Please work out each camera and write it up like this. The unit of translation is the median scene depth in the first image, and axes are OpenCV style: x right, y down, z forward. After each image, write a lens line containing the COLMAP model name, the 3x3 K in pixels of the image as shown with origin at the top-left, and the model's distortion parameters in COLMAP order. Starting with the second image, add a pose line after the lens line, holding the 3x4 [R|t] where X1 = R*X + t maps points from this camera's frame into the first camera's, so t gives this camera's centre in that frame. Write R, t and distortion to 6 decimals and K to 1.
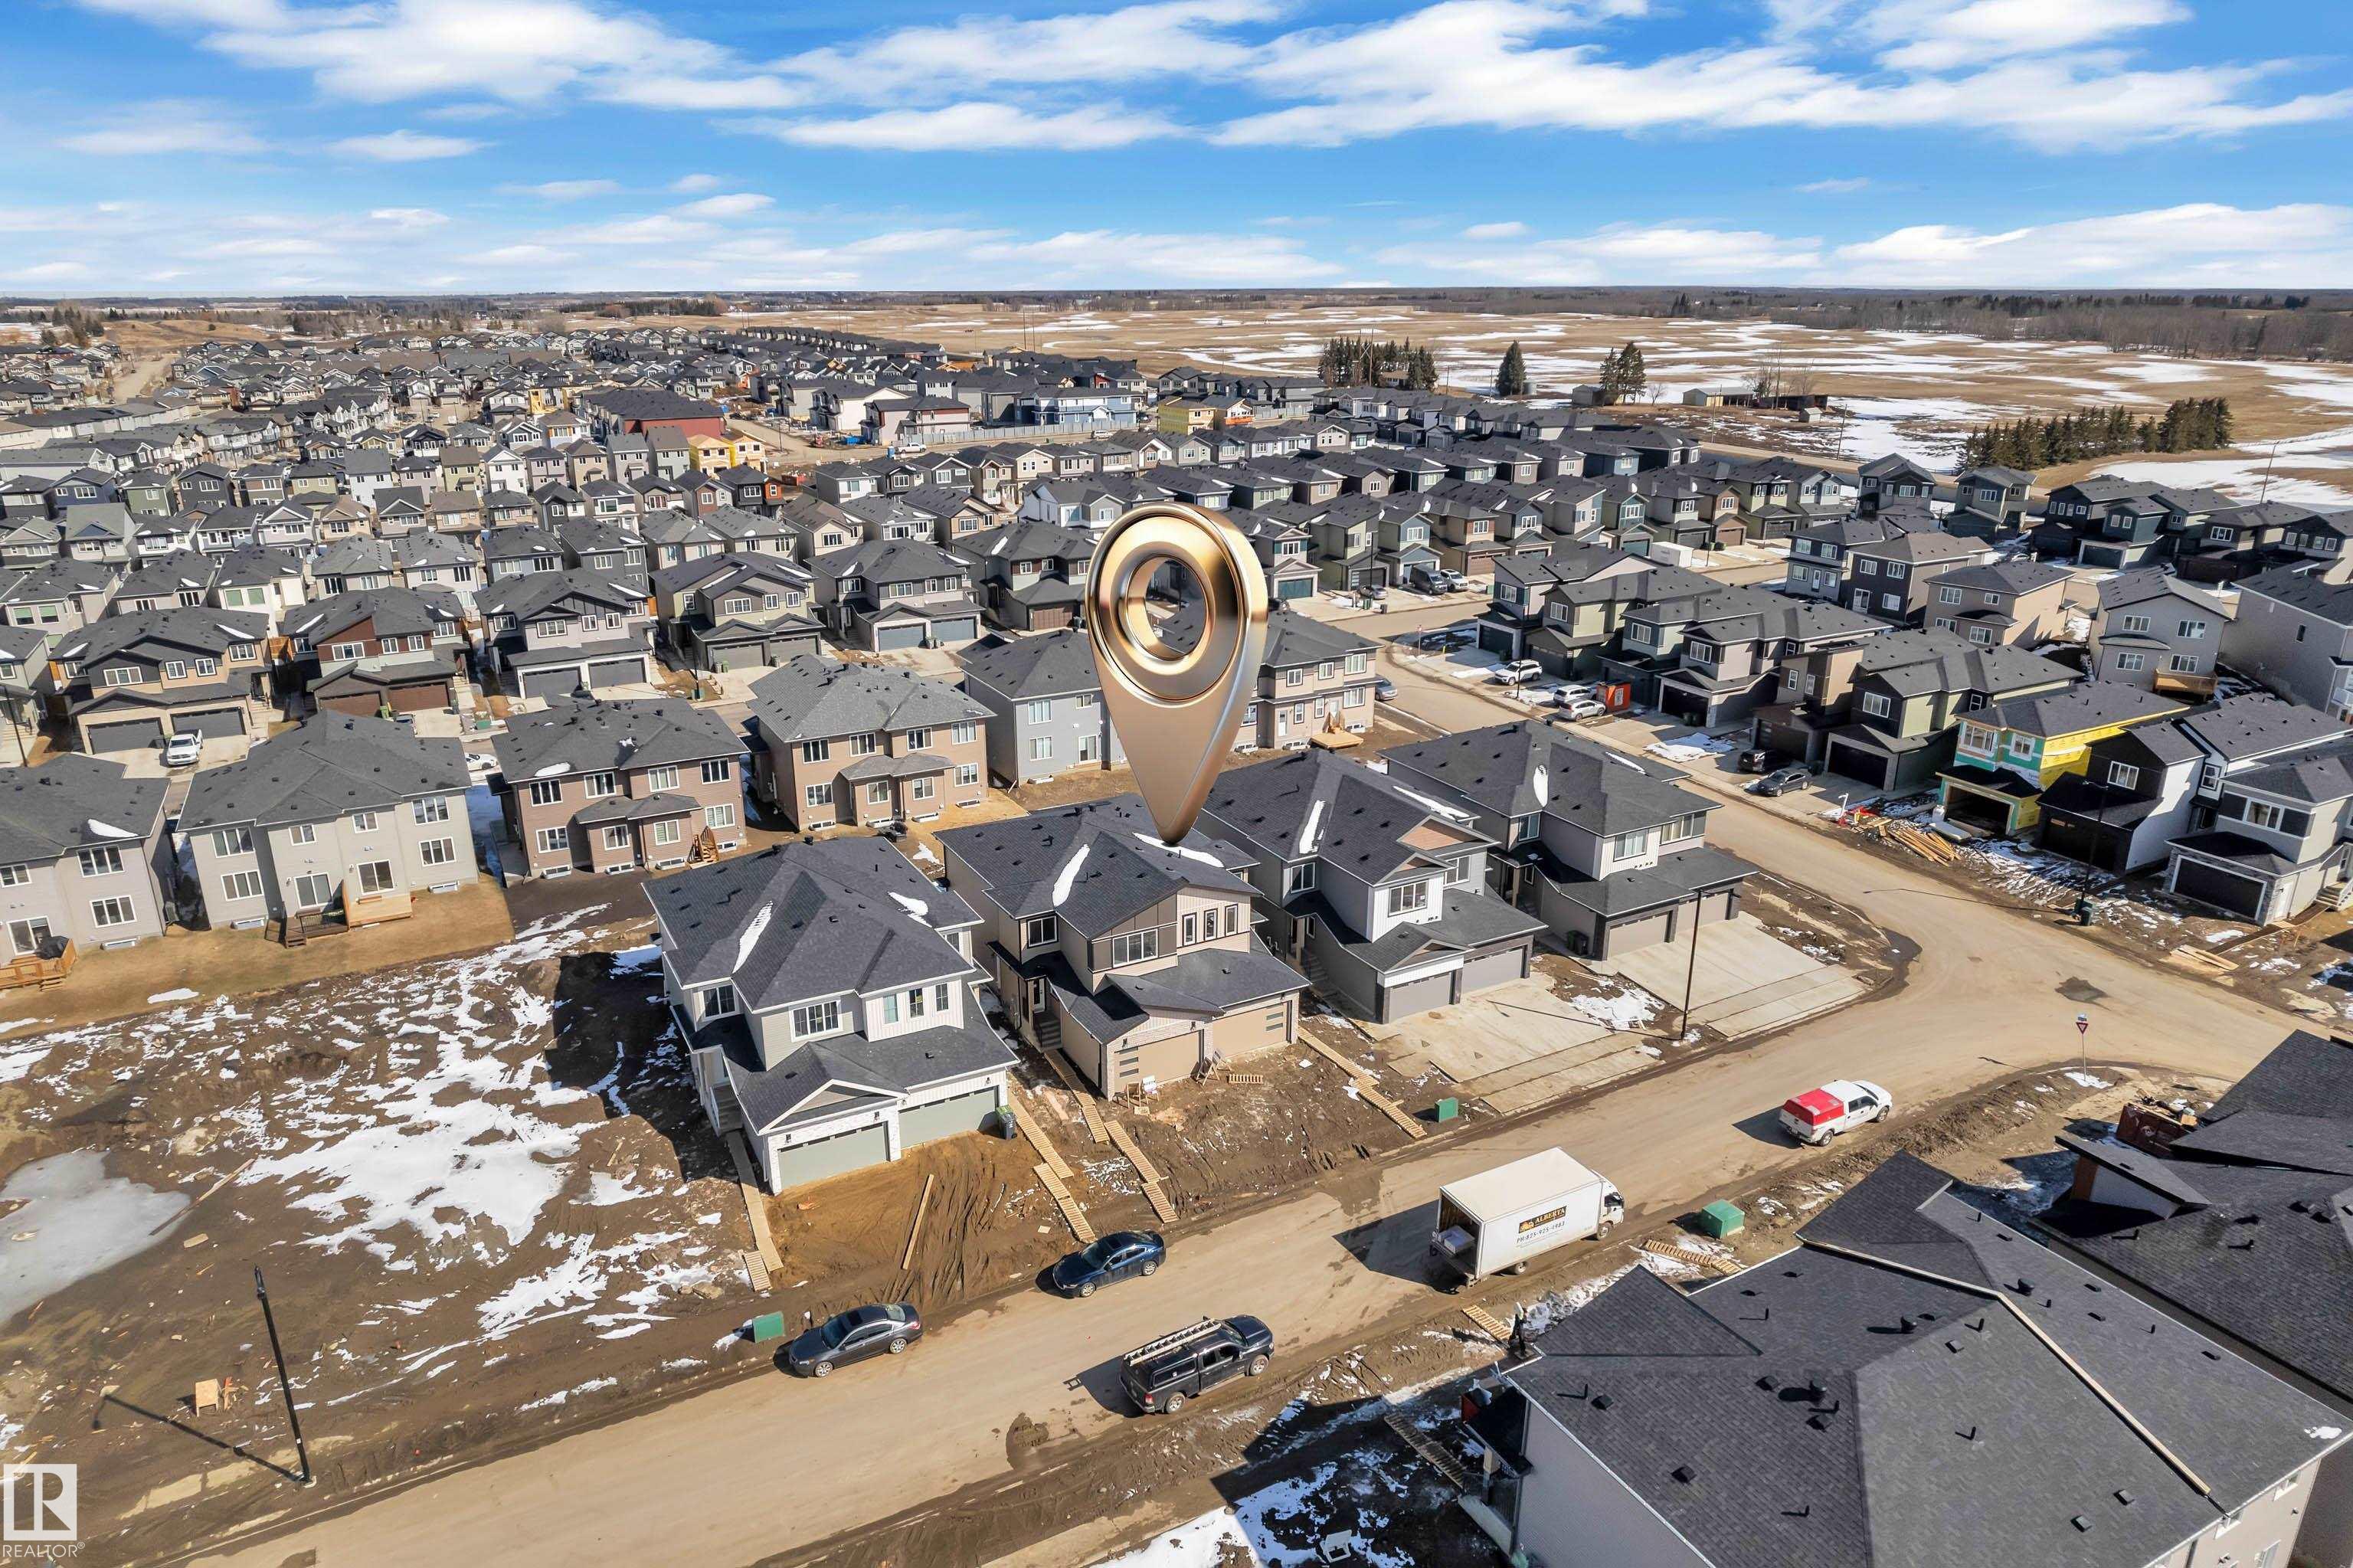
lens RADIAL K [[1505.6, 0, 1176.5], [0, 1505.6, 784.0], [0, 0, 1]] dist [-0.078683, 0.067961]
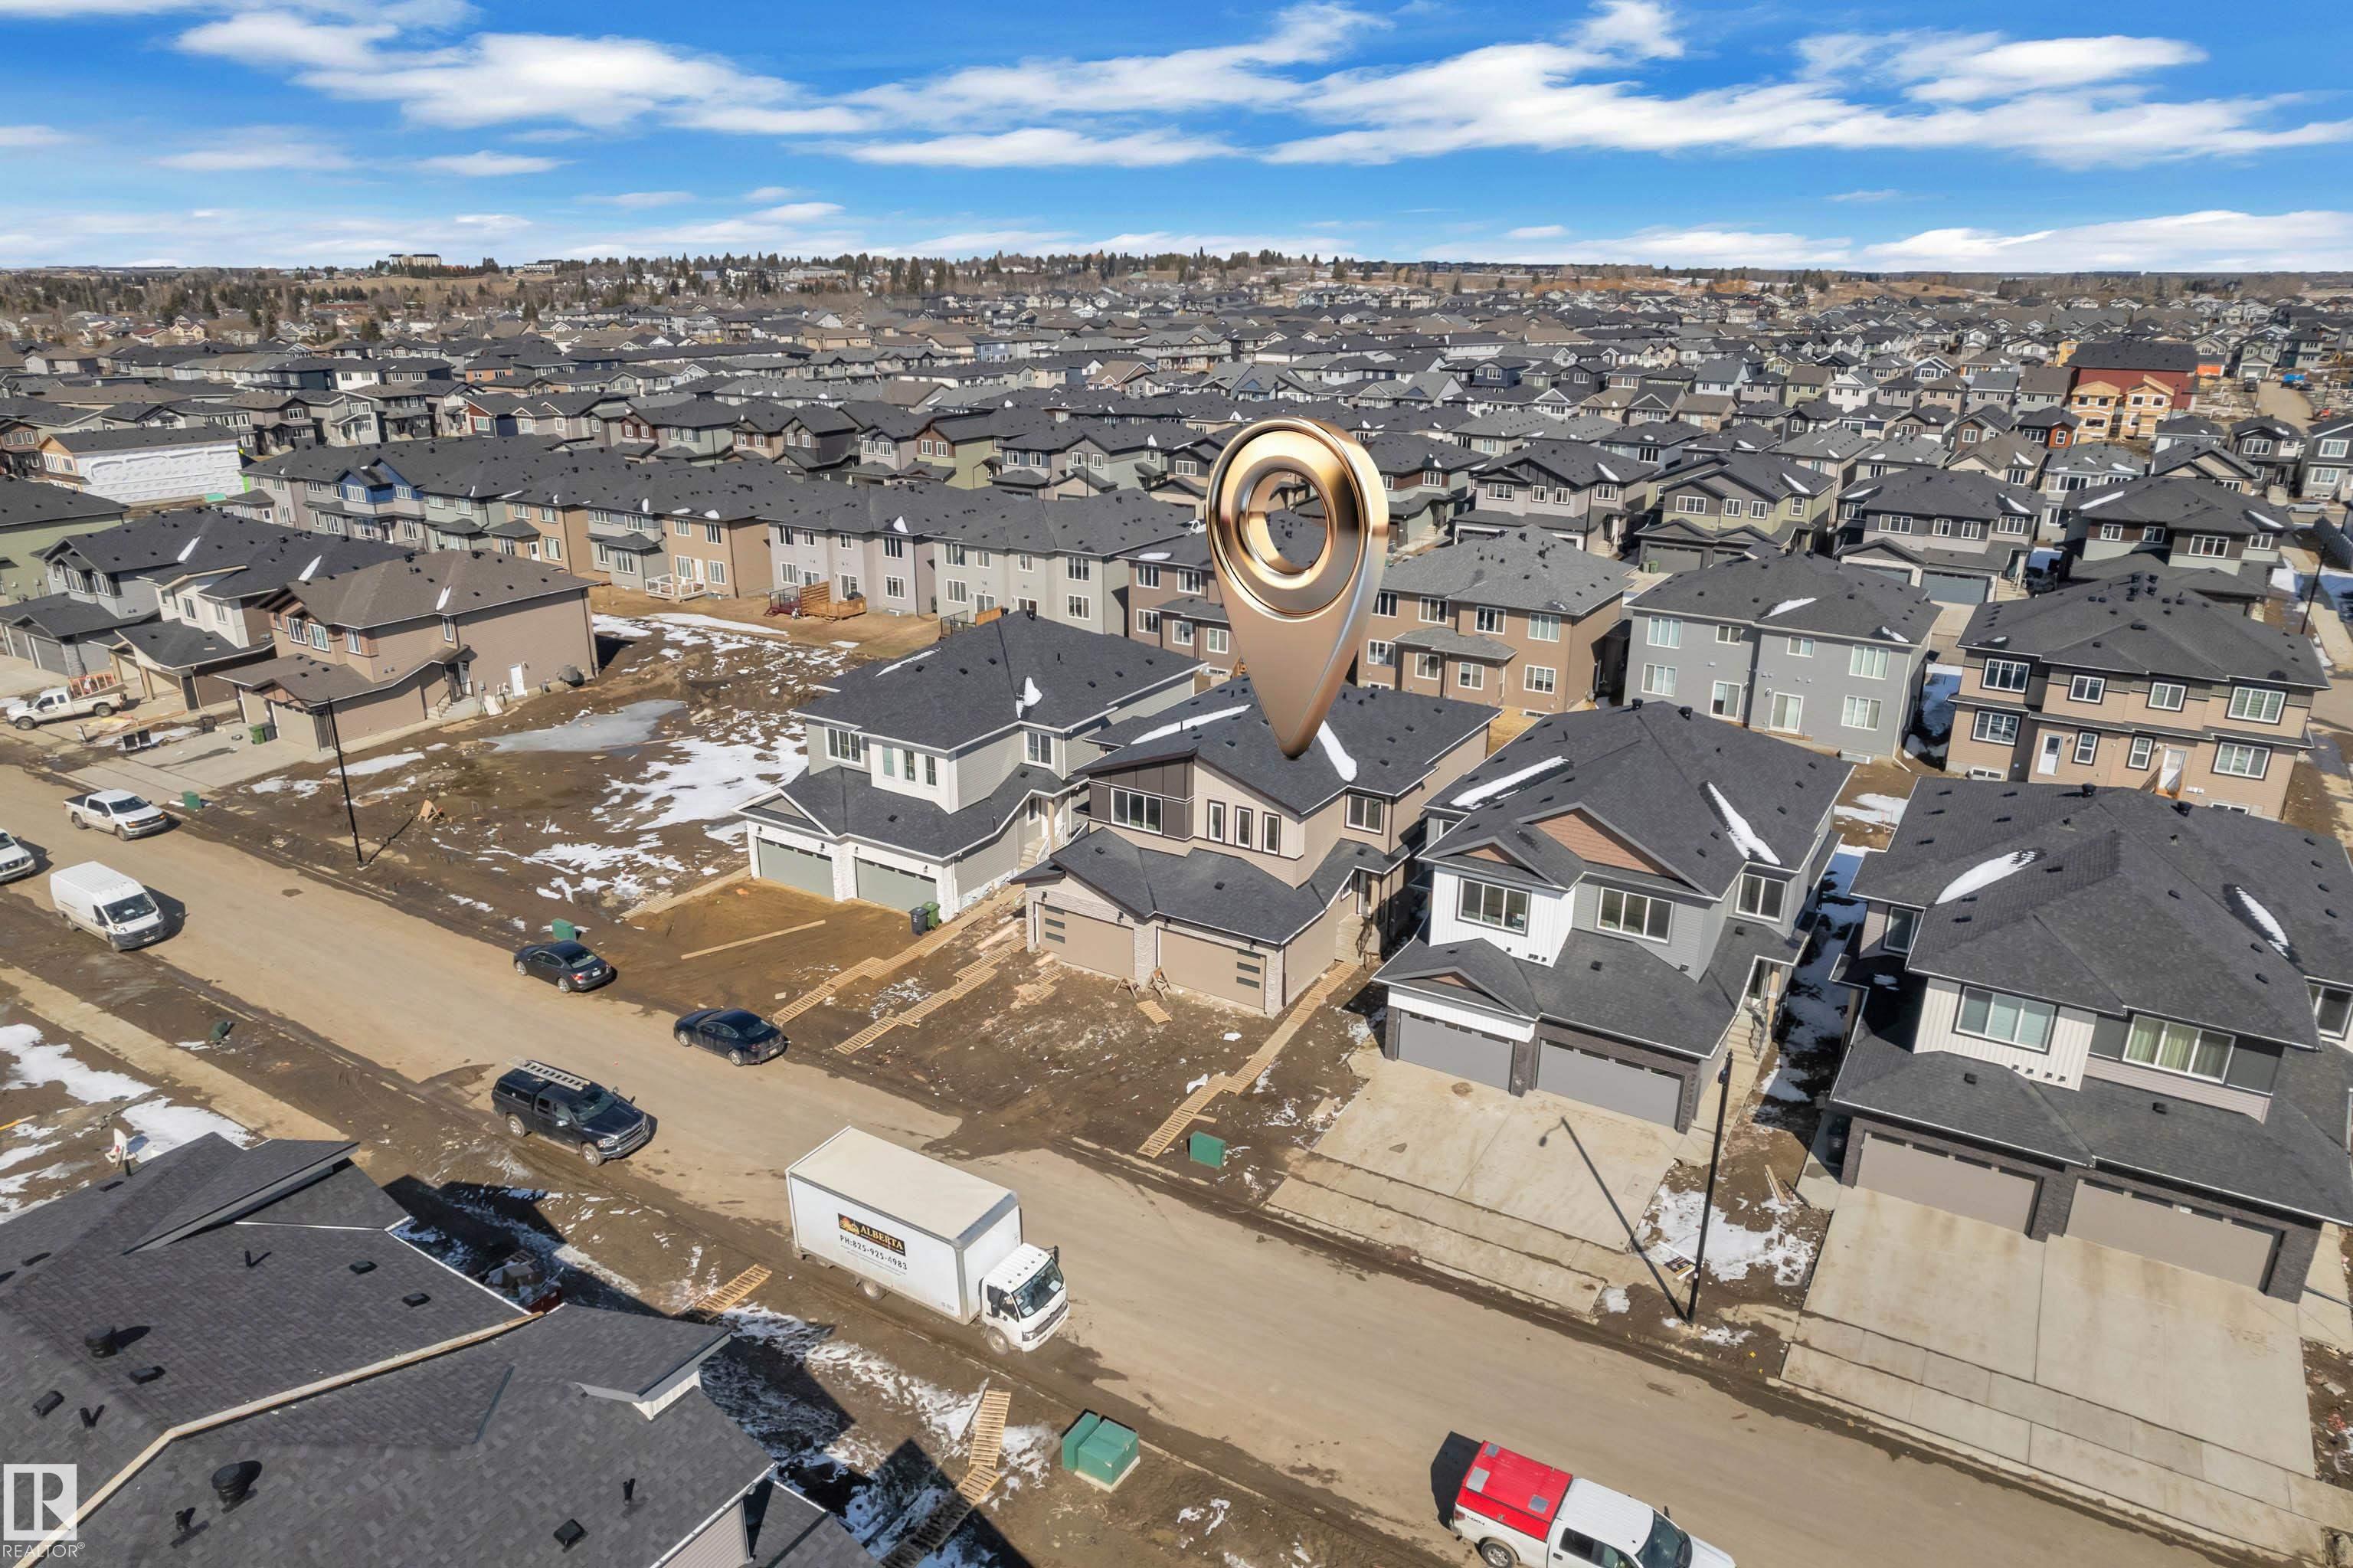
lens RADIAL K [[1505.6, 0, 1176.5], [0, 1505.6, 784.0], [0, 0, 1]] dist [-0.078683, 0.067961]
pose [[0.494492, 0.289238, -0.819645, 0.602948], [-0.277647, 0.946166, 0.166381, -0.044298], [0.823644, 0.145298, 0.548178, 0.517958]]
